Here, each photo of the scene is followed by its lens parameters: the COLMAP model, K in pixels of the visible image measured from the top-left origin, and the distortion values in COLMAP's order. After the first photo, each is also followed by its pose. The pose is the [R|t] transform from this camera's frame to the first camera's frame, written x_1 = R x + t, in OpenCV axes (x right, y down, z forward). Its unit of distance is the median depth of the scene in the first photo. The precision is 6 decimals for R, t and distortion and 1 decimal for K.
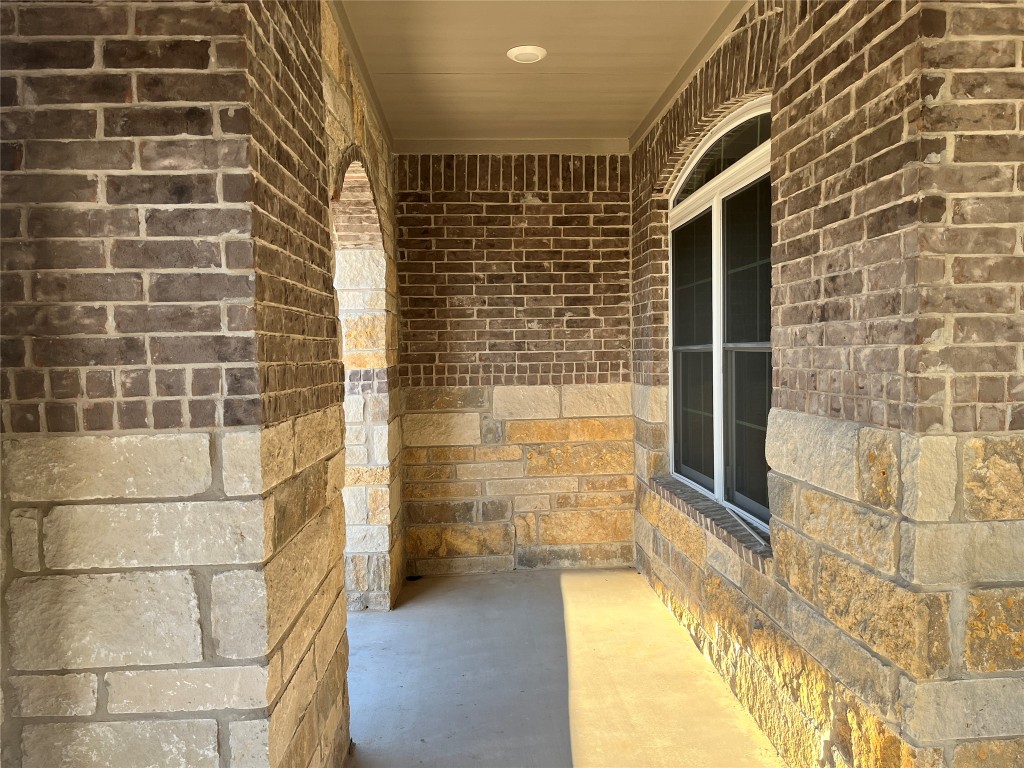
lens RADIAL K [[768.9, 0, 512.4], [0, 768.9, 390.3], [0, 0, 1]] dist [0.033146, -0.047917]
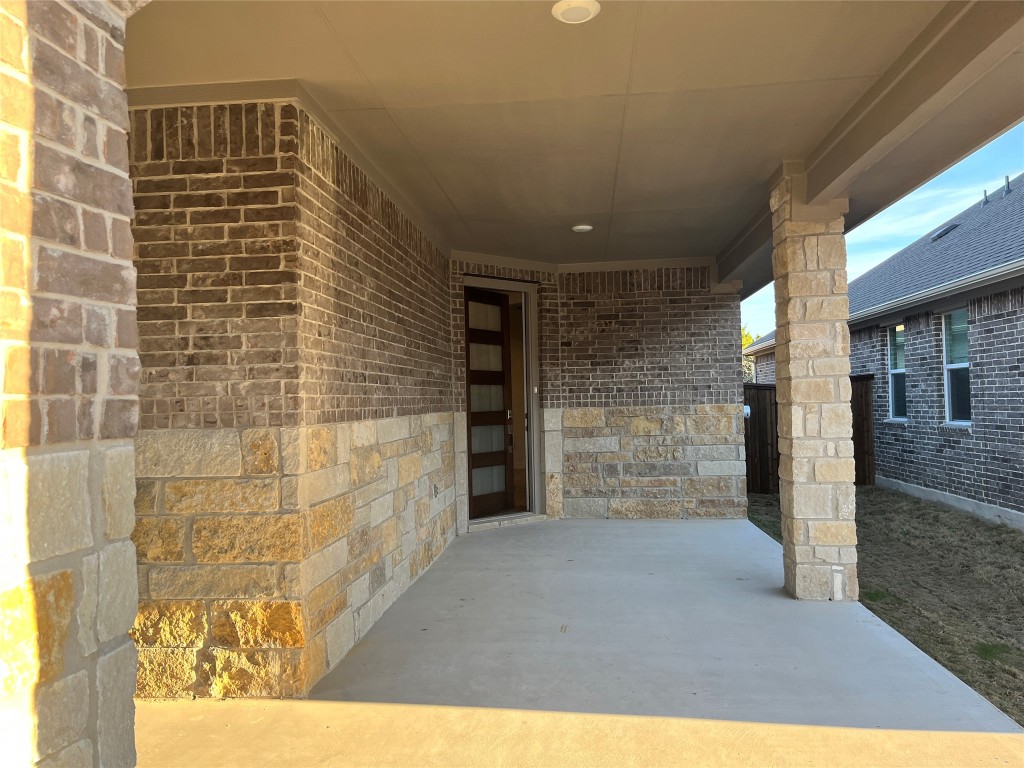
lens RADIAL K [[768.9, 0, 511.9], [0, 768.9, 383.1], [0, 0, 1]] dist [0.033146, -0.047917]
pose [[0.151345, 0.036327, 0.987813, -1.171382], [0.068277, 0.996554, -0.047110, 0.070151], [-0.986120, 0.074575, 0.148343, 0.192061]]
